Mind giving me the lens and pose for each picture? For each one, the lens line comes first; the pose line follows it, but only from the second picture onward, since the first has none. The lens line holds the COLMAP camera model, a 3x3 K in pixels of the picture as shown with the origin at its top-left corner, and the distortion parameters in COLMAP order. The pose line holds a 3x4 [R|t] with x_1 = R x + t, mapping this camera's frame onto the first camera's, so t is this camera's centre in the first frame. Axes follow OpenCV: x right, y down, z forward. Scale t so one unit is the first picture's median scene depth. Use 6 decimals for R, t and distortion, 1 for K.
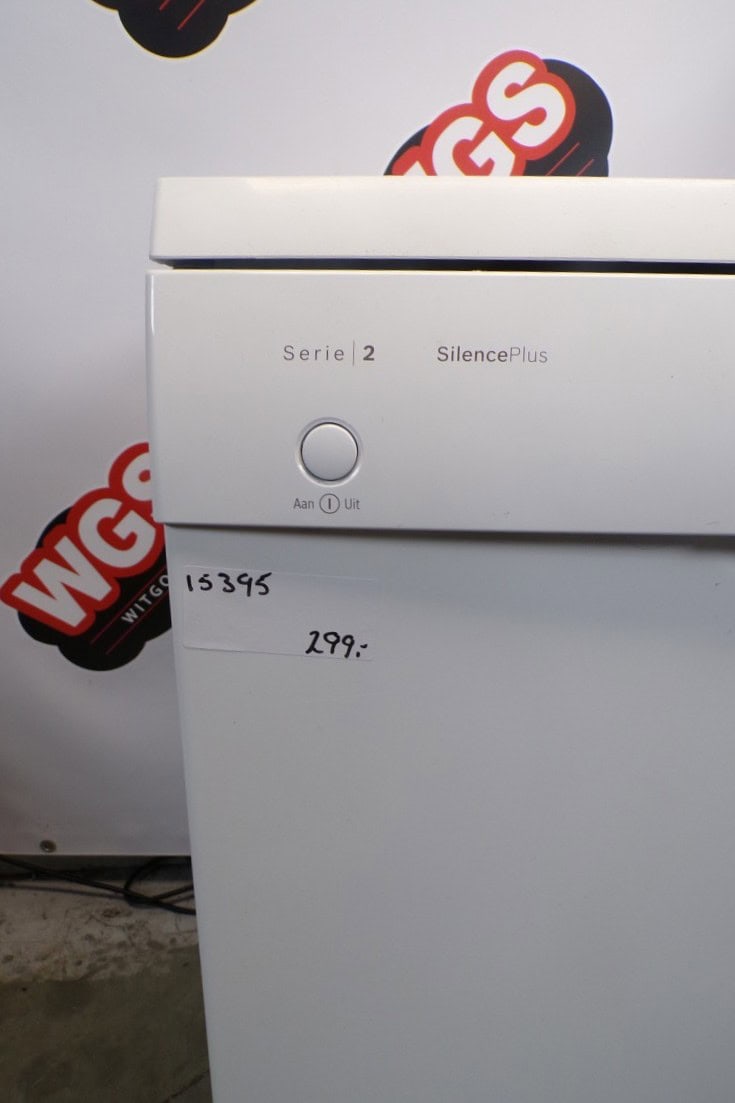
lens RADIAL K [[804.3, 0, 378.8], [0, 804.3, 552.7], [0, 0, 1]] dist [-0.031589, 0.018611]
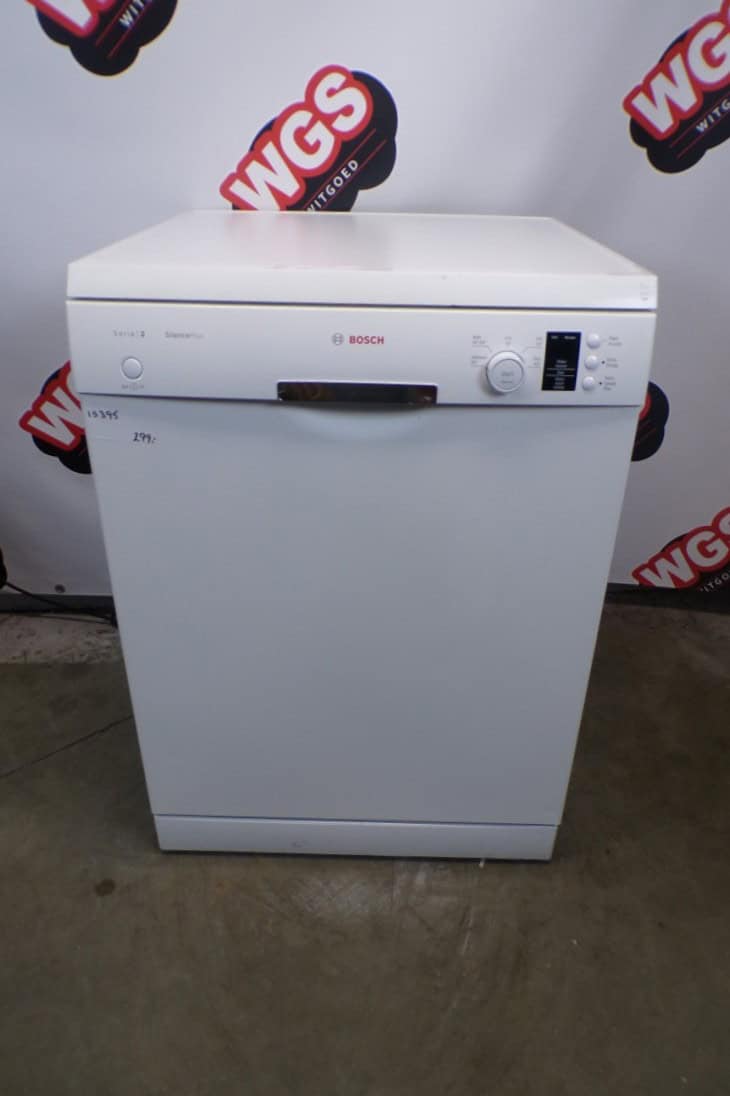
lens RADIAL K [[799.2, 0, 365.8], [0, 799.2, 554.9], [0, 0, 1]] dist [-0.031589, 0.018611]
pose [[0.999276, 0.023414, -0.029974, 0.296843], [-0.017086, 0.980405, 0.196248, -0.015104], [0.033982, -0.195594, 0.980096, -0.640844]]
